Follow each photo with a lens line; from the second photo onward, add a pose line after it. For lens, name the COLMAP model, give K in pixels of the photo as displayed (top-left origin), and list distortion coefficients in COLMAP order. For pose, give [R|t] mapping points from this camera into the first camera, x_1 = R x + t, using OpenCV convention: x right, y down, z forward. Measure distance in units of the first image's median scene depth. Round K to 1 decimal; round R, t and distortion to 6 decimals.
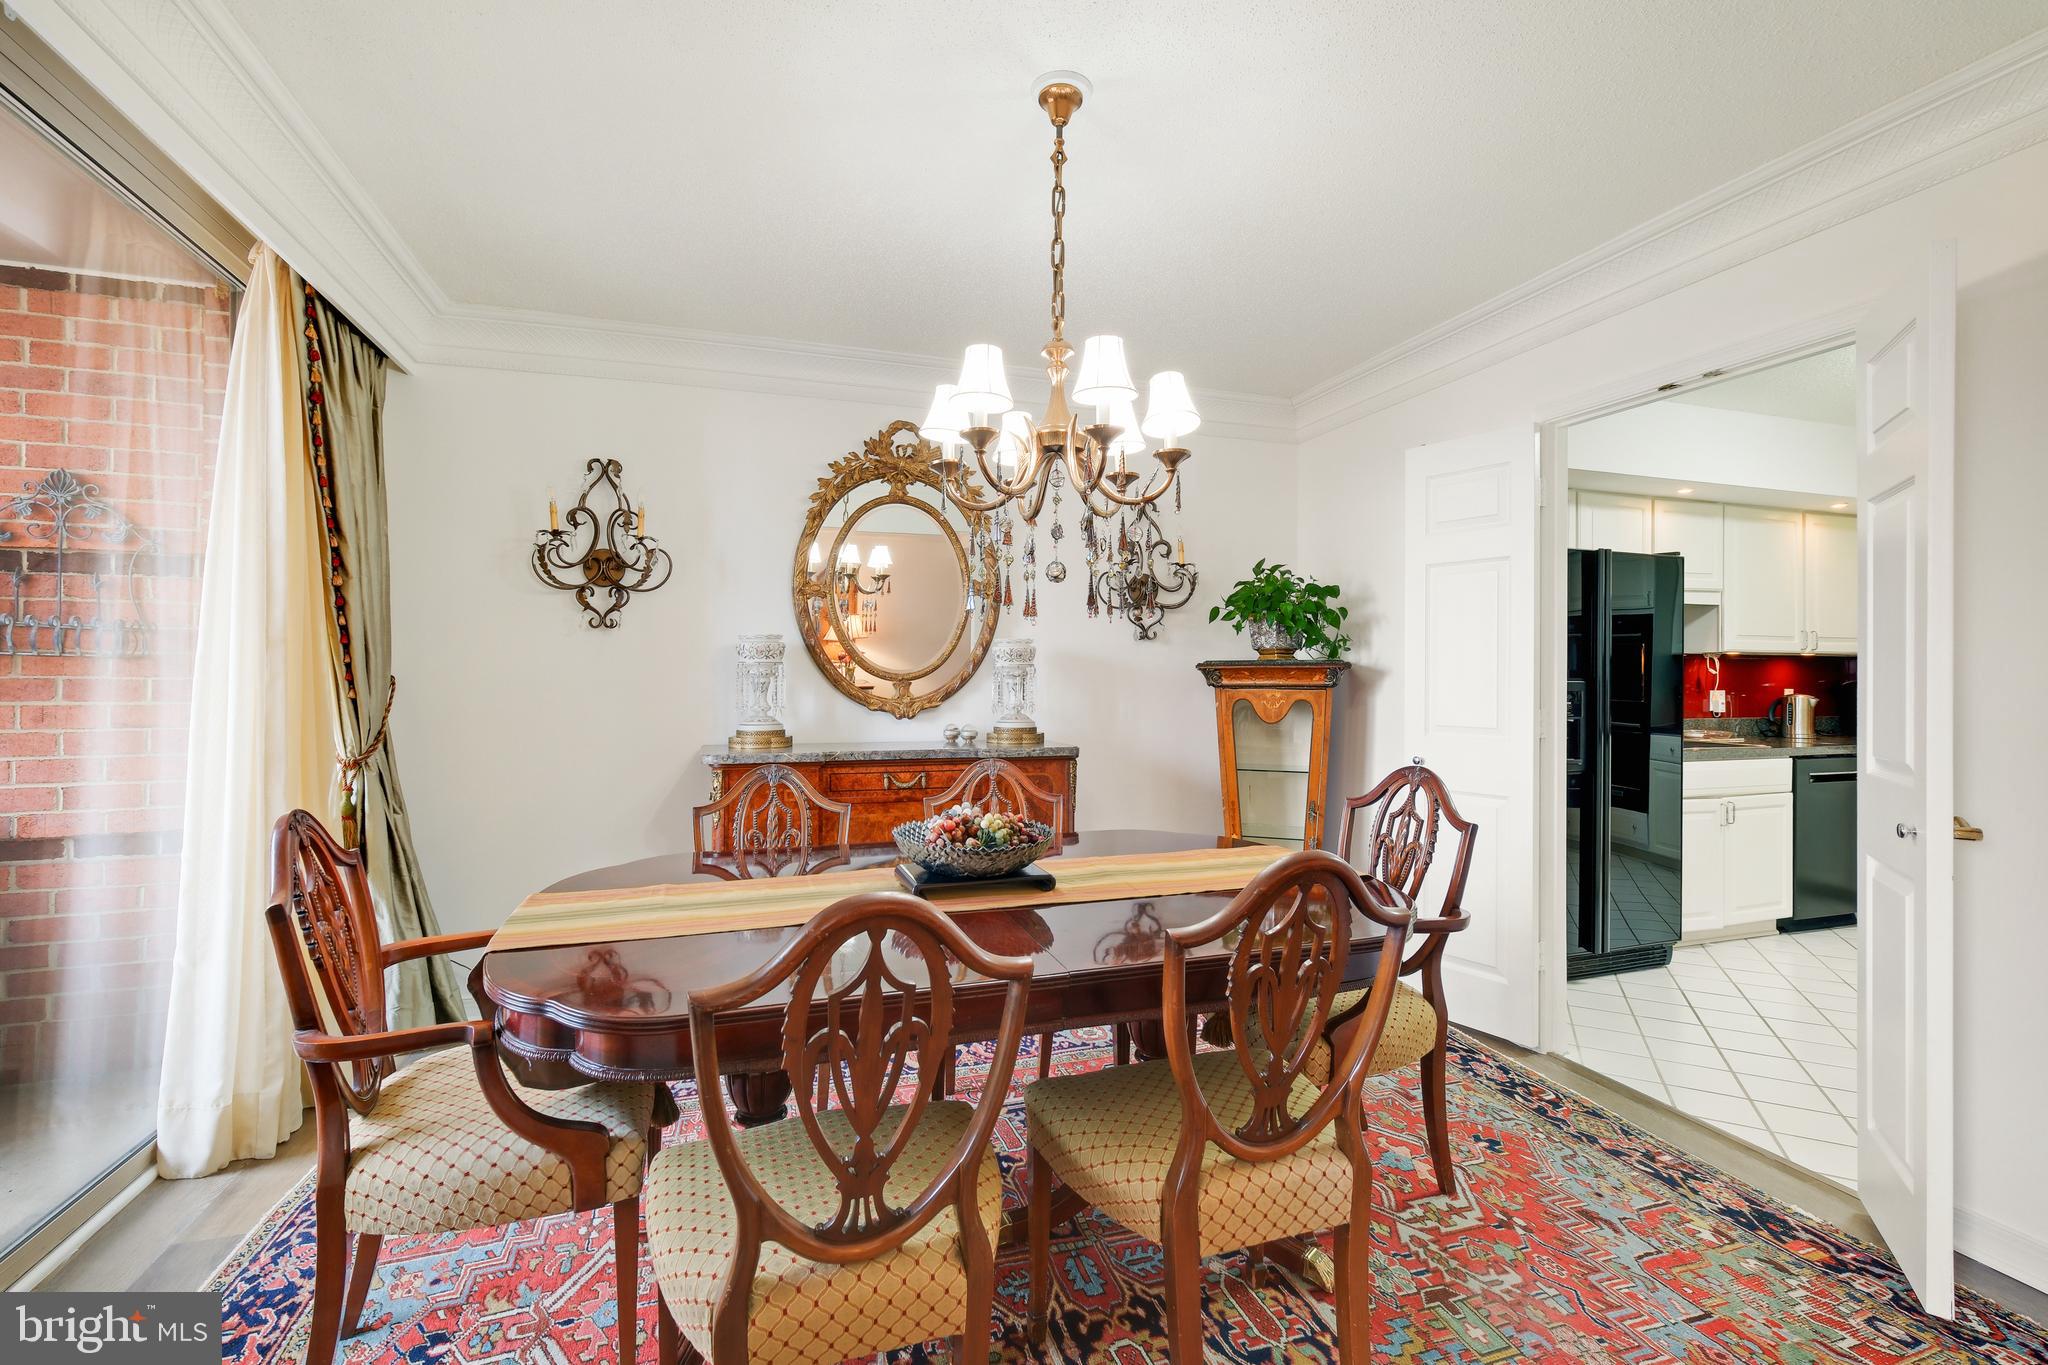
lens RADIAL K [[897.5, 0, 1024.0], [0, 897.5, 682.5], [0, 0, 1]] dist [-0.001135, -0.000750]
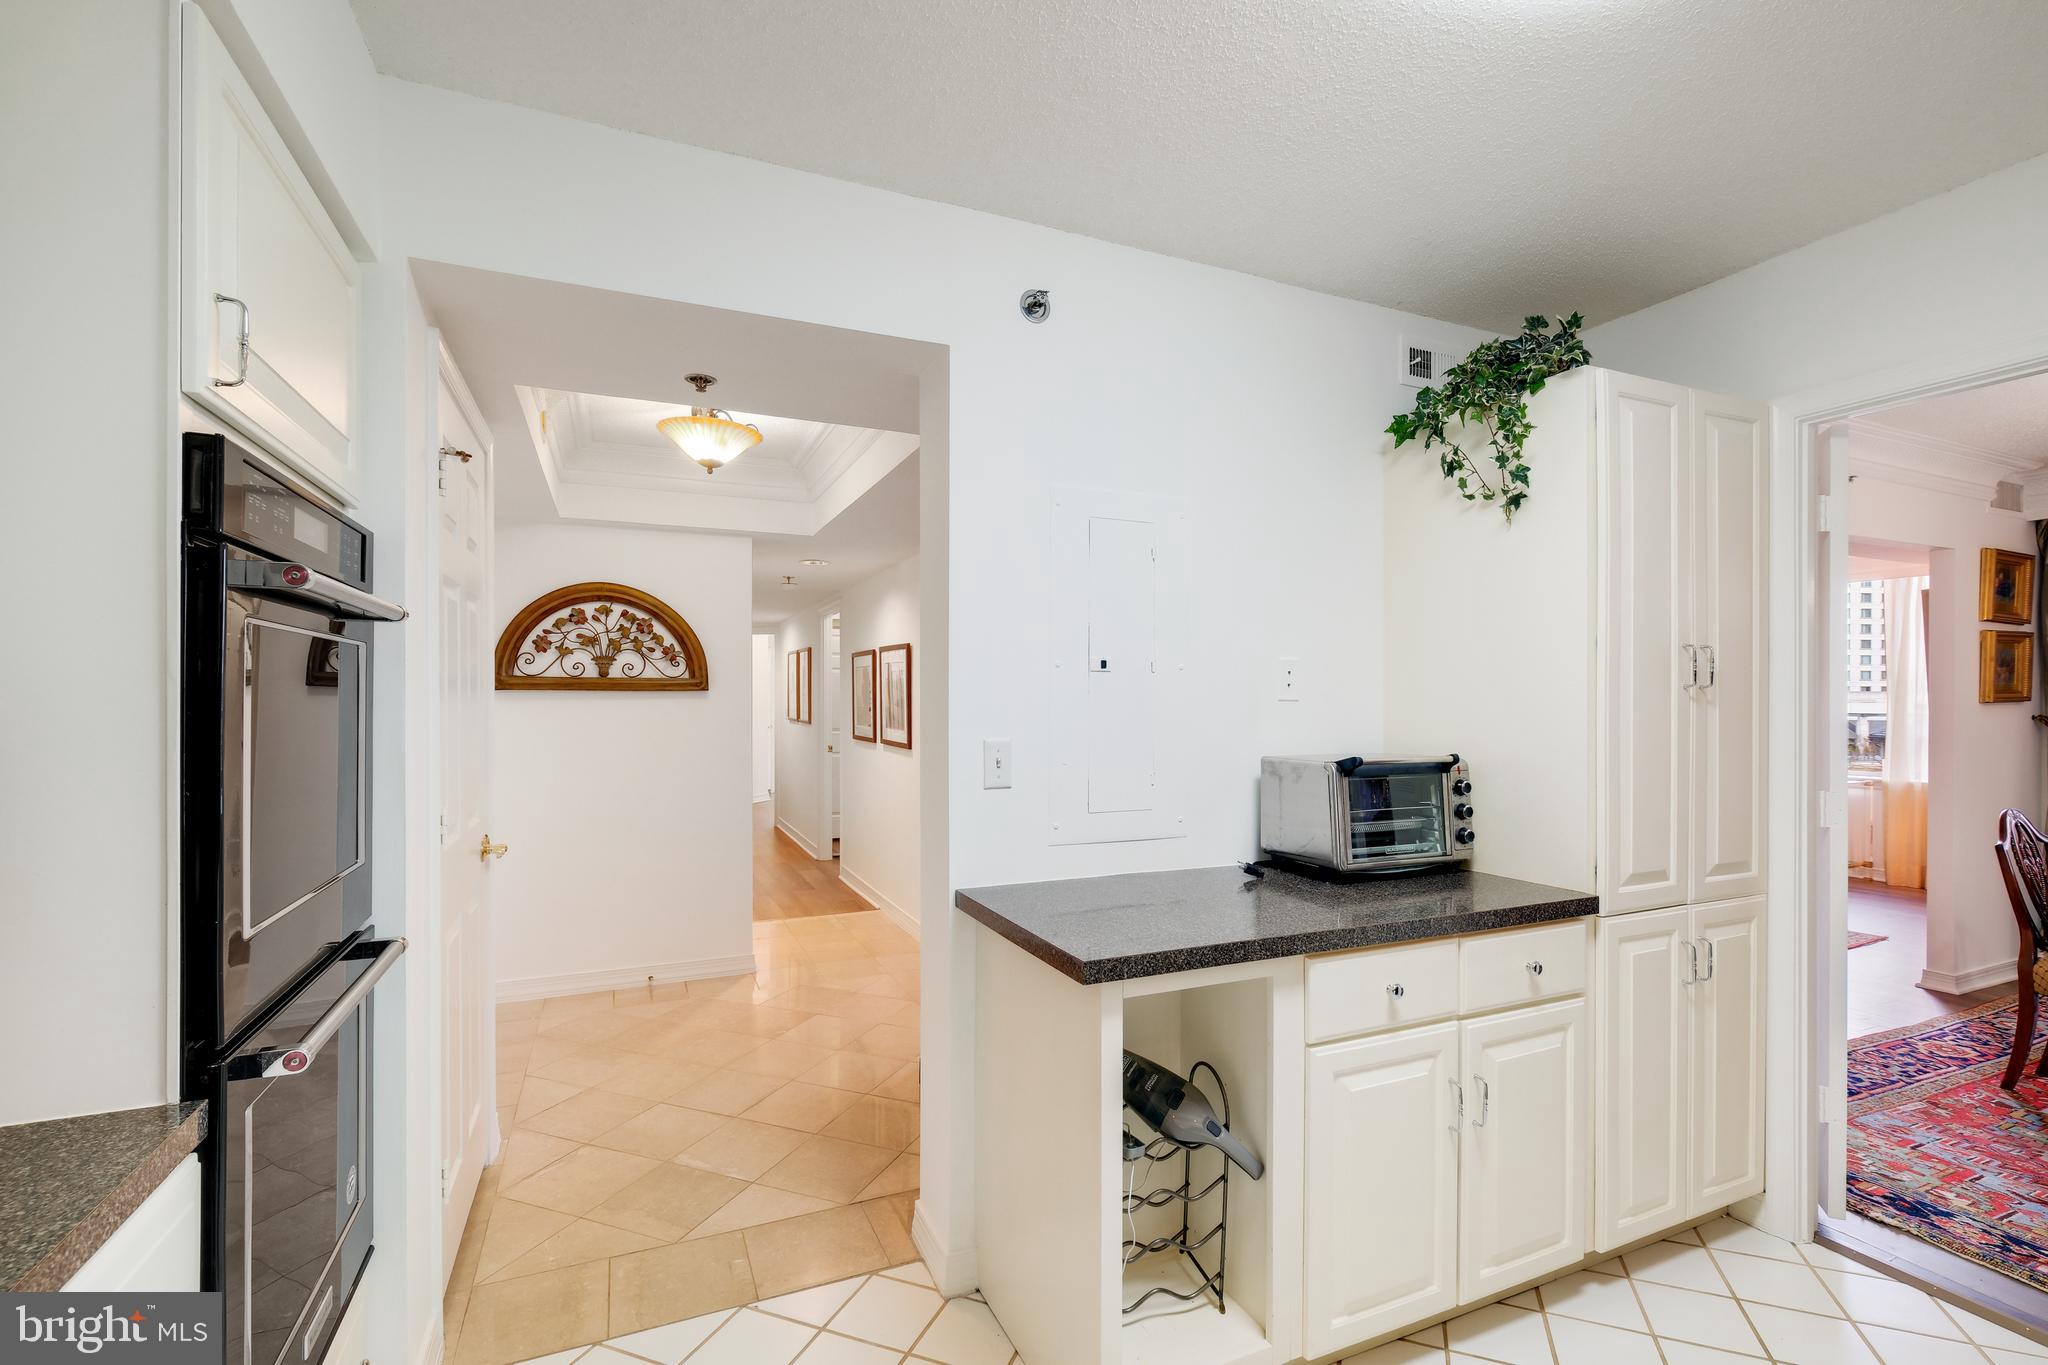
lens RADIAL K [[909.6, 0, 1021.8], [0, 909.6, 697.0], [0, 0, 1]] dist [-0.001330, -0.000256]
pose [[-0.995607, -0.006254, -0.093421, 2.007266], [-0.005969, 0.999977, -0.003333, -0.063802], [0.093439, -0.002761, -0.995621, 1.977976]]
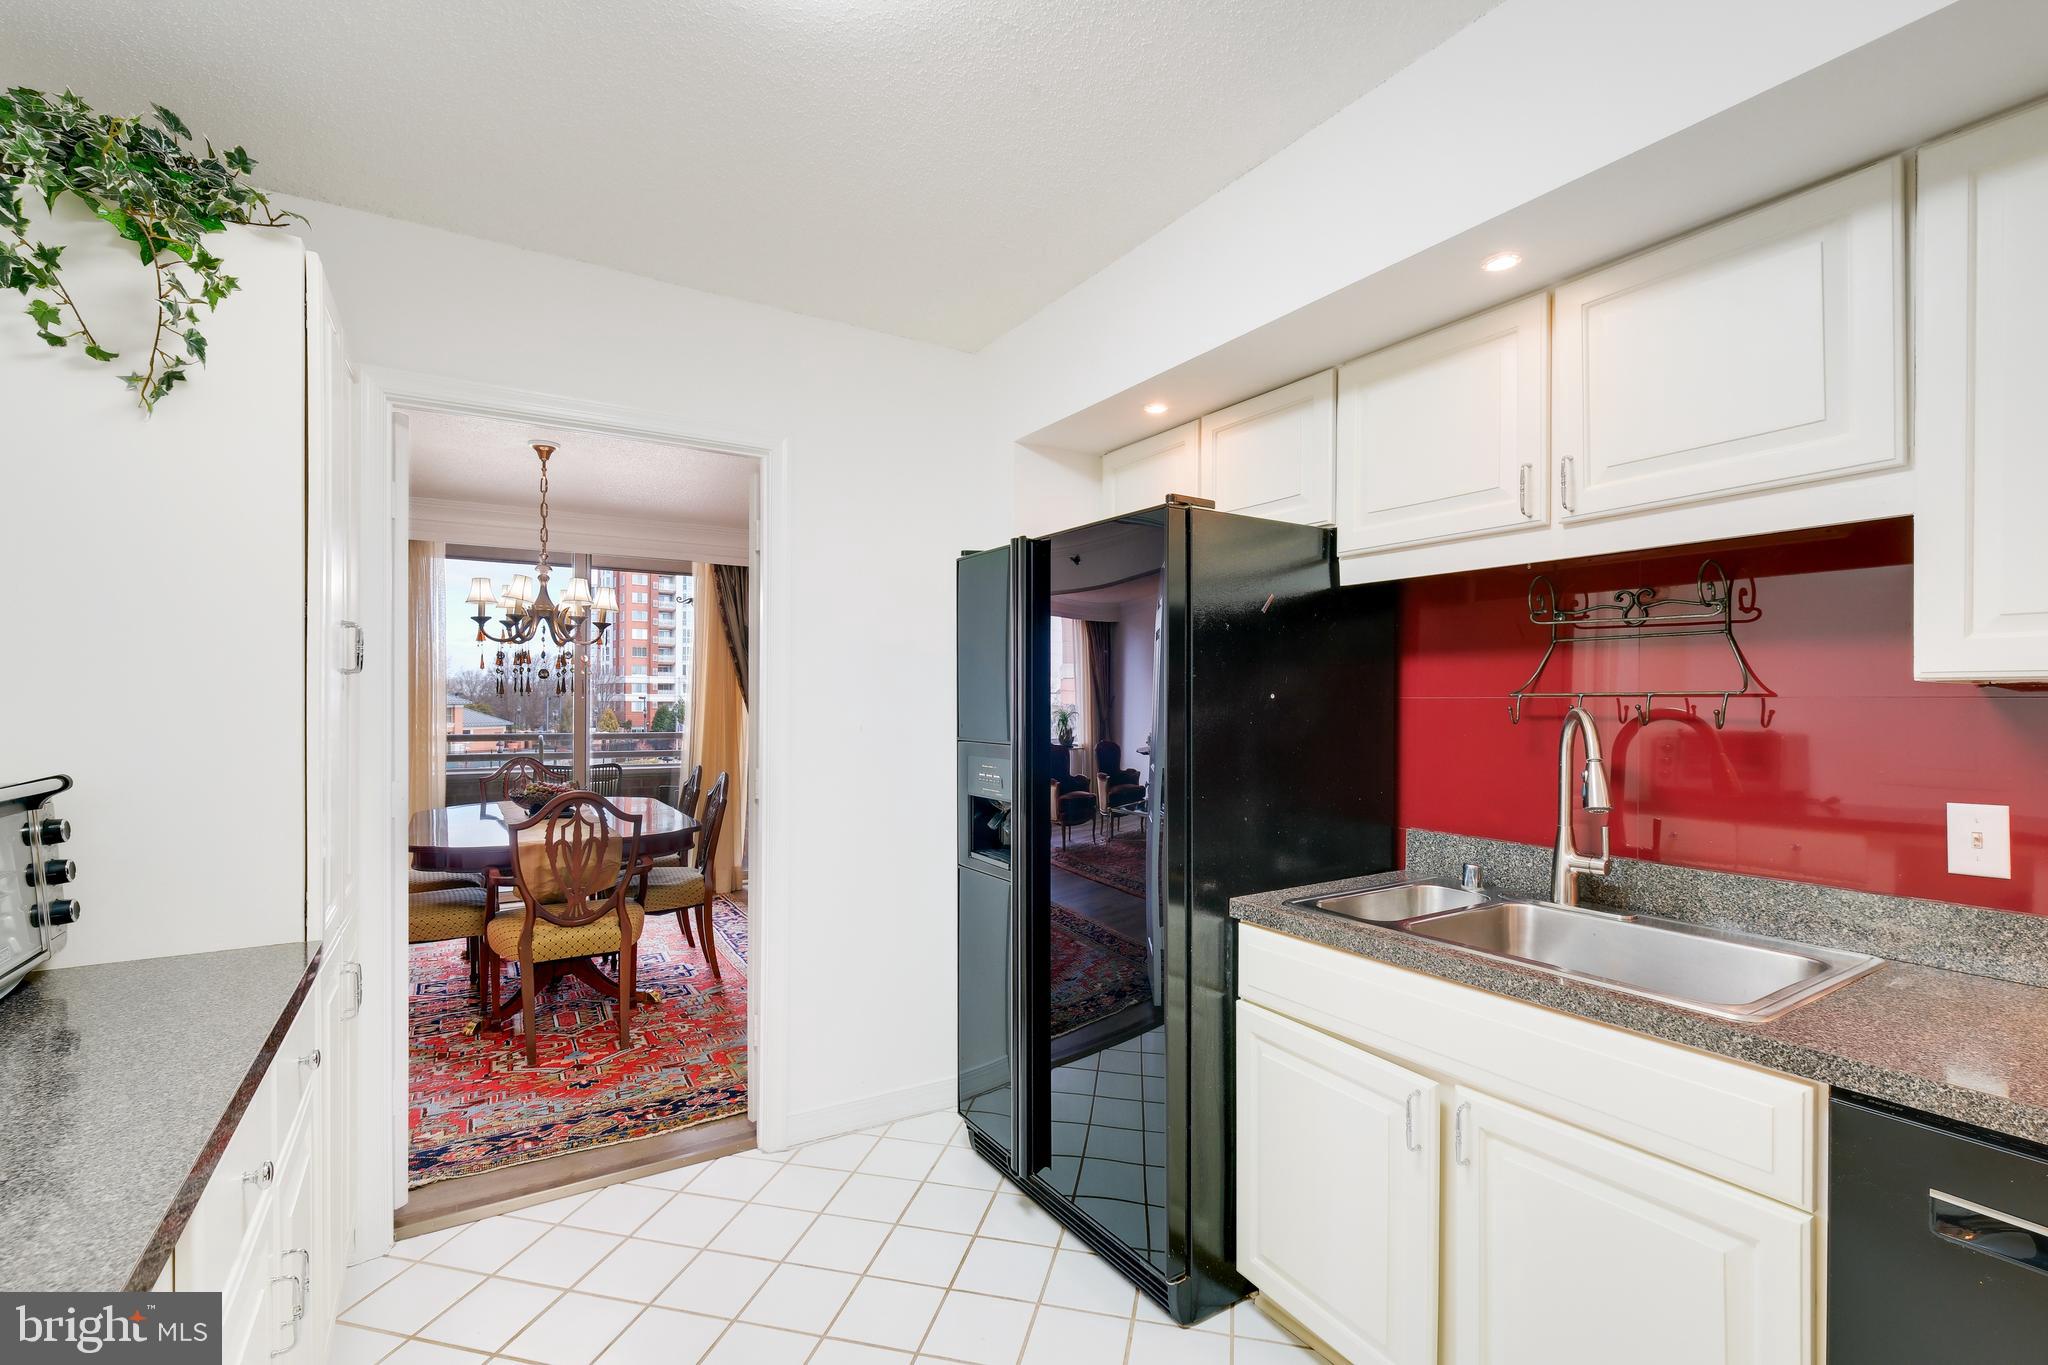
lens RADIAL K [[909.6, 0, 1021.8], [0, 909.6, 697.0], [0, 0, 1]] dist [-0.001330, -0.000256]
pose [[0.231240, -0.002695, -0.972893, 2.163474], [-0.003853, 0.999986, -0.003686, -0.057068], [0.972889, 0.004601, 0.231227, 1.445485]]
